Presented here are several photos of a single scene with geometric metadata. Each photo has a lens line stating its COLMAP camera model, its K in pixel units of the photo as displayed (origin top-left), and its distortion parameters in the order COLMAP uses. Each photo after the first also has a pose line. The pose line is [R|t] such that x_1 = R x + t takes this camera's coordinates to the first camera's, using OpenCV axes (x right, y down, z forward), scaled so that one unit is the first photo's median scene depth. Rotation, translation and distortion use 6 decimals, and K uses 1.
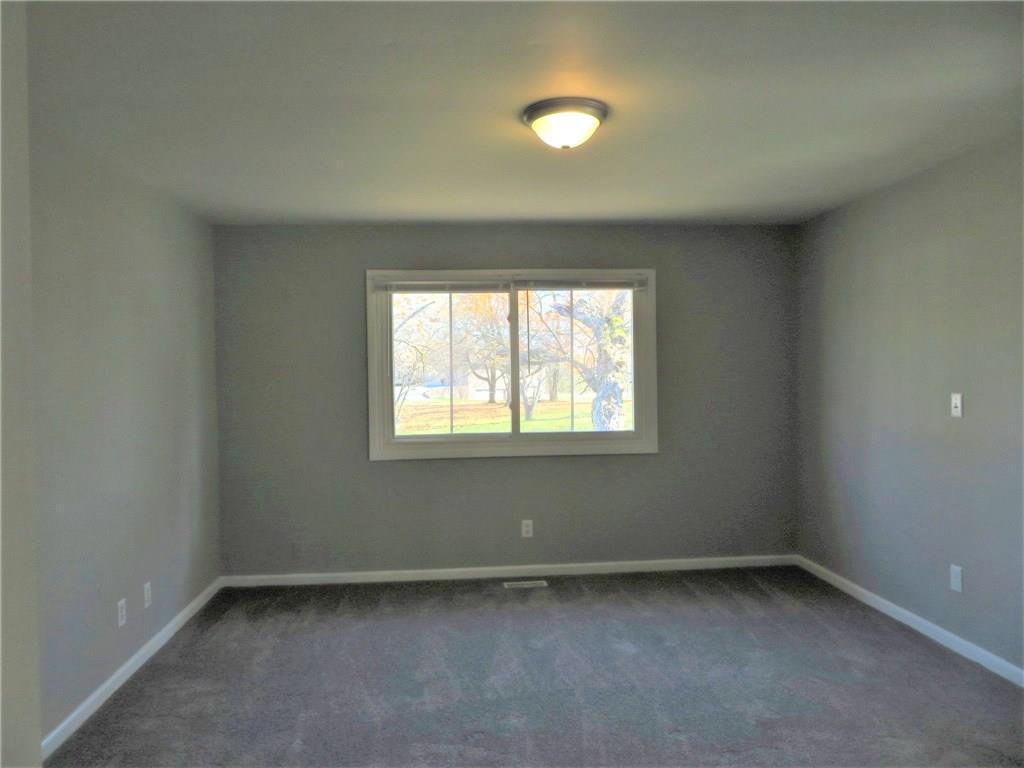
lens RADIAL K [[736.9, 0, 512.0], [0, 736.9, 384.0], [0, 0, 1]] dist [0.008860, 0.005685]
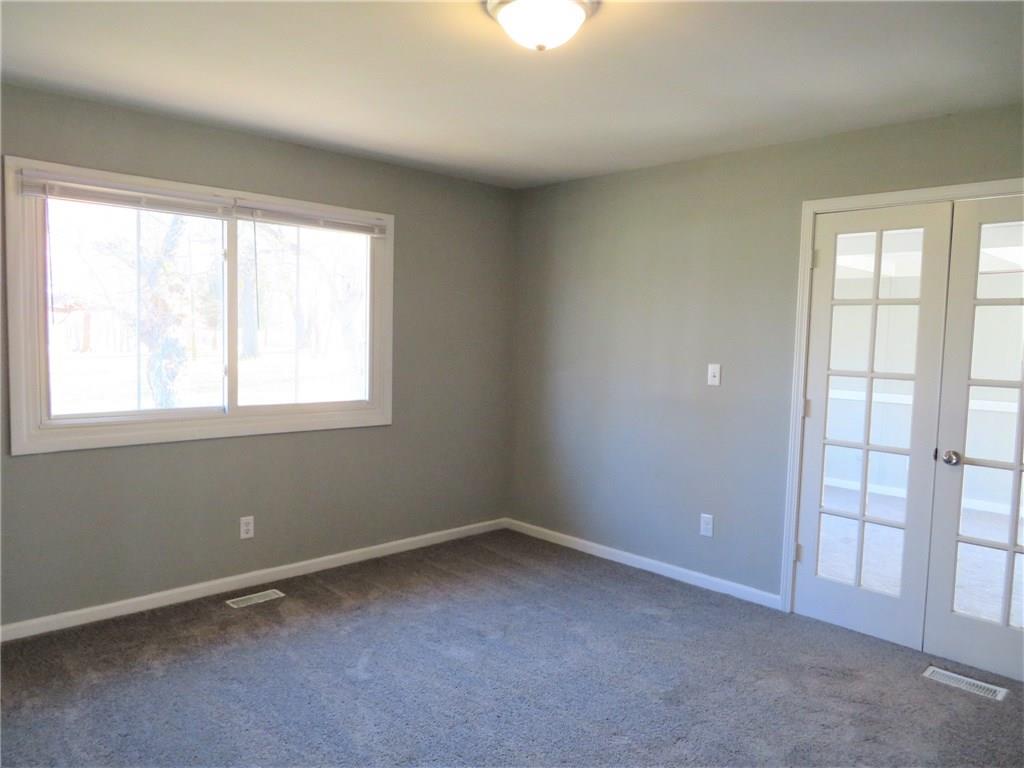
lens RADIAL K [[733.9, 0, 514.7], [0, 733.9, 388.5], [0, 0, 1]] dist [-0.007672, 0.002465]
pose [[0.778881, -0.011746, 0.627062, -0.247751], [-0.028259, 0.998152, 0.053798, -0.001570], [-0.626535, -0.059623, 0.777110, 0.226673]]
